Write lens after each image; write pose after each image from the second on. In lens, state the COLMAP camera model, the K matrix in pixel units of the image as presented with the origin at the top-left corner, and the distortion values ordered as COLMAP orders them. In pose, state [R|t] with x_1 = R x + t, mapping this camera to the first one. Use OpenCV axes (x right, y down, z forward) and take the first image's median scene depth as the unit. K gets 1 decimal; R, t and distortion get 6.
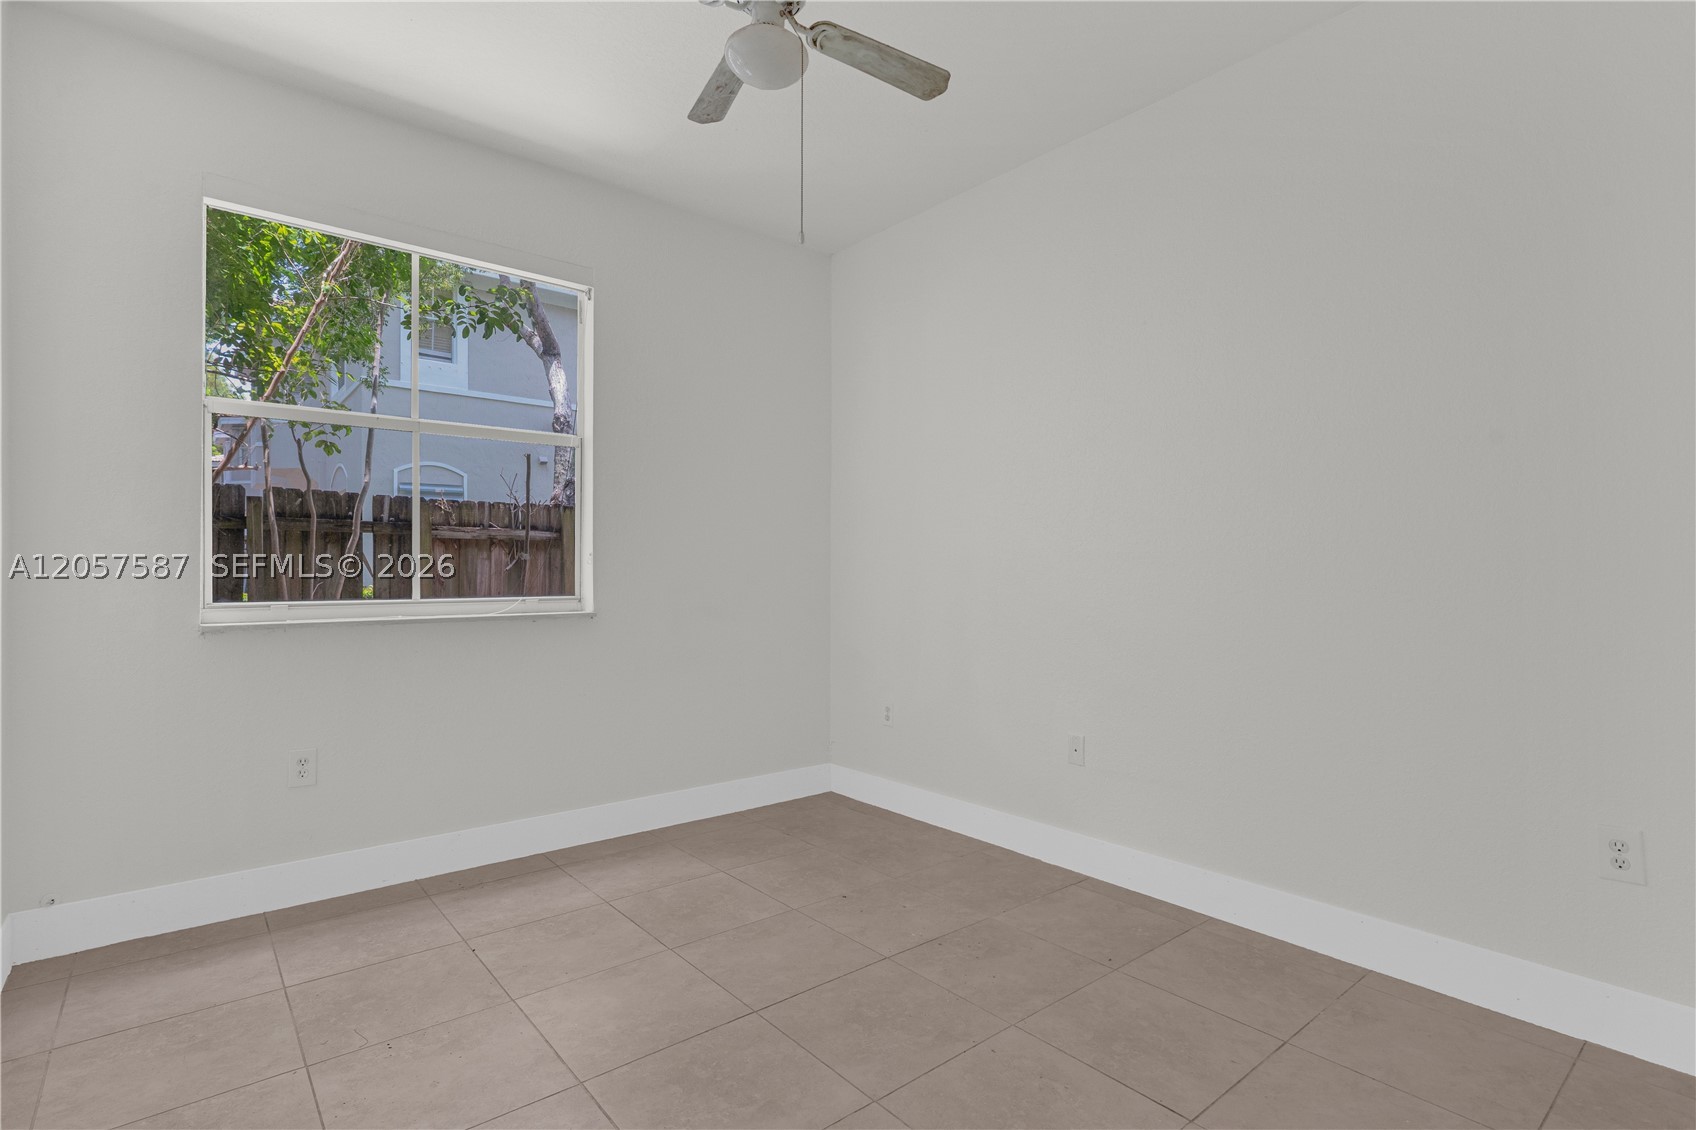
lens RADIAL K [[807.6, 0, 832.3], [0, 807.6, 570.8], [0, 0, 1]] dist [-0.006164, 0.005482]
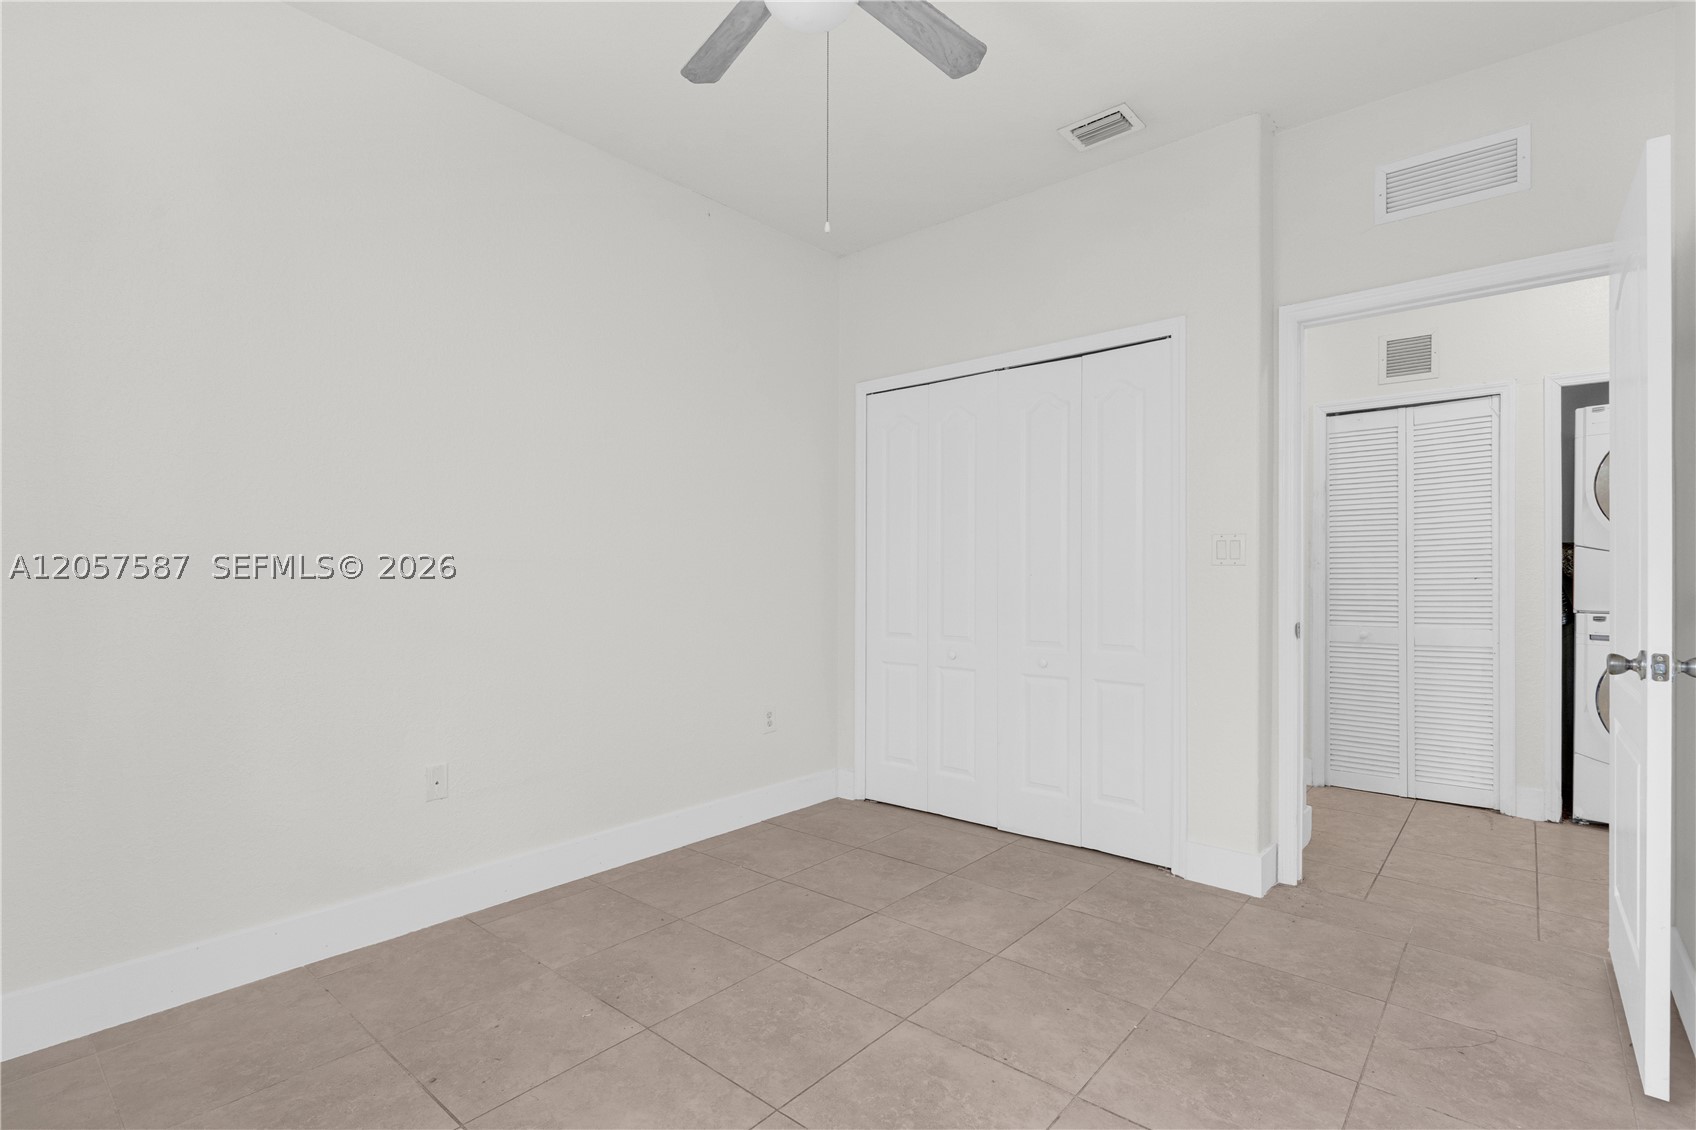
lens RADIAL K [[807.6, 0, 835.2], [0, 807.6, 570.6], [0, 0, 1]] dist [-0.006164, 0.005482]
pose [[-0.164948, 0.002934, 0.986298, -0.748535], [-0.002588, 0.999991, -0.003408, -0.002704], [-0.986299, -0.003115, -0.164939, 0.876218]]
